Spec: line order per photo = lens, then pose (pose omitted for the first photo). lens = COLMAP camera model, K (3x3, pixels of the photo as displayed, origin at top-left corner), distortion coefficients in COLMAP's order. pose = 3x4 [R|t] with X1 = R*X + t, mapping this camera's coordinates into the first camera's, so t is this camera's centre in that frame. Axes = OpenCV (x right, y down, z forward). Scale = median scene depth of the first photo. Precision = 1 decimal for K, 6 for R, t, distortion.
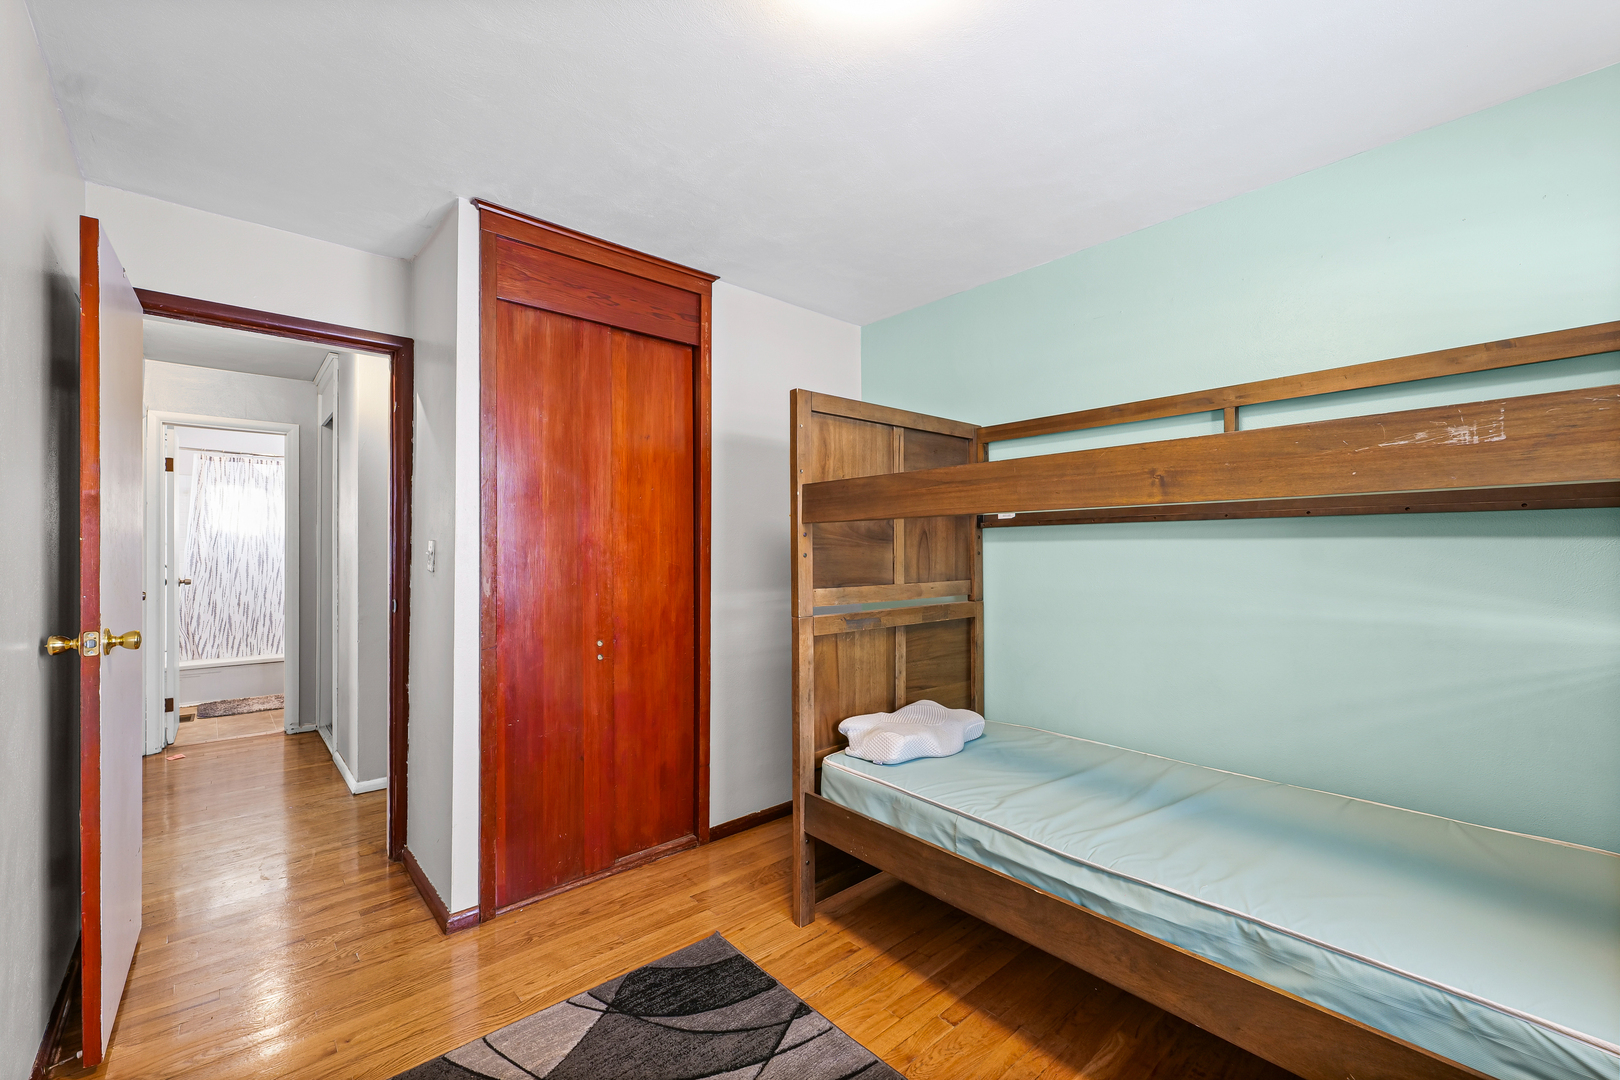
lens RADIAL K [[667.3, 0, 807.1], [0, 667.3, 540.1], [0, 0, 1]] dist [-0.000276, 0.000066]
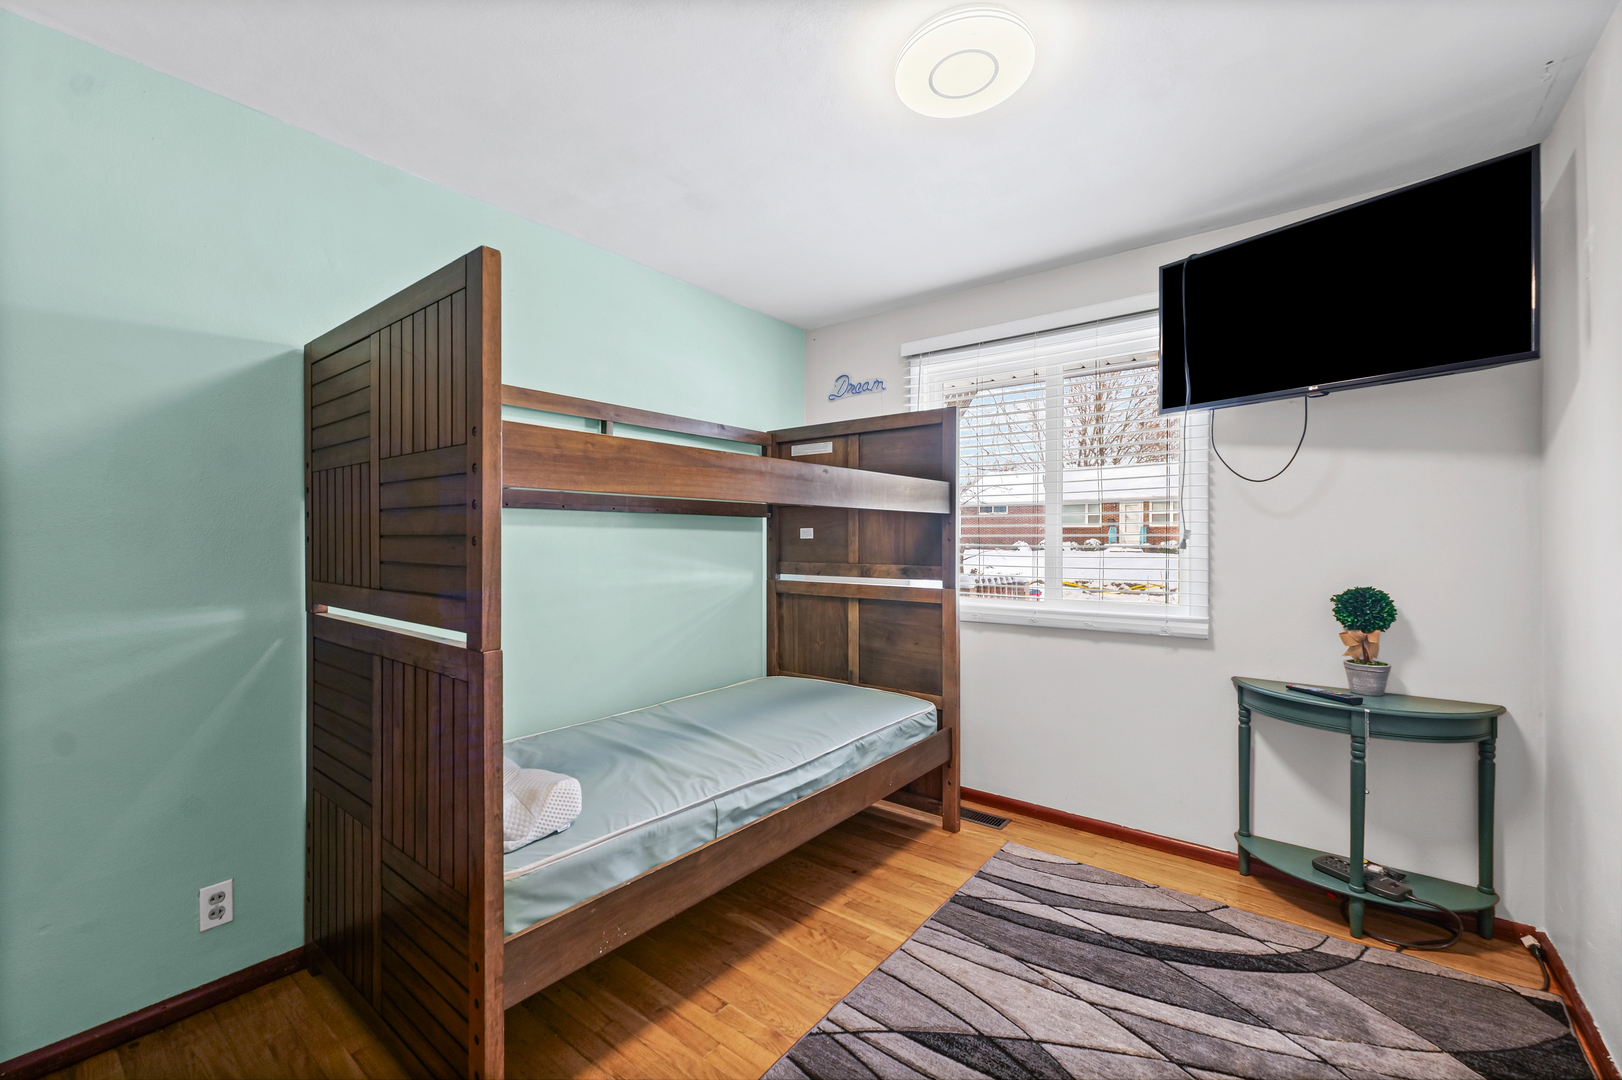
lens RADIAL K [[668.2, 0, 806.8], [0, 668.2, 543.4], [0, 0, 1]] dist [-0.000276, 0.000066]
pose [[-0.183535, -0.005938, 0.982995, -0.803549], [-0.015694, 0.999872, 0.003110, 0.026296], [-0.982888, -0.014856, -0.183605, 1.093838]]
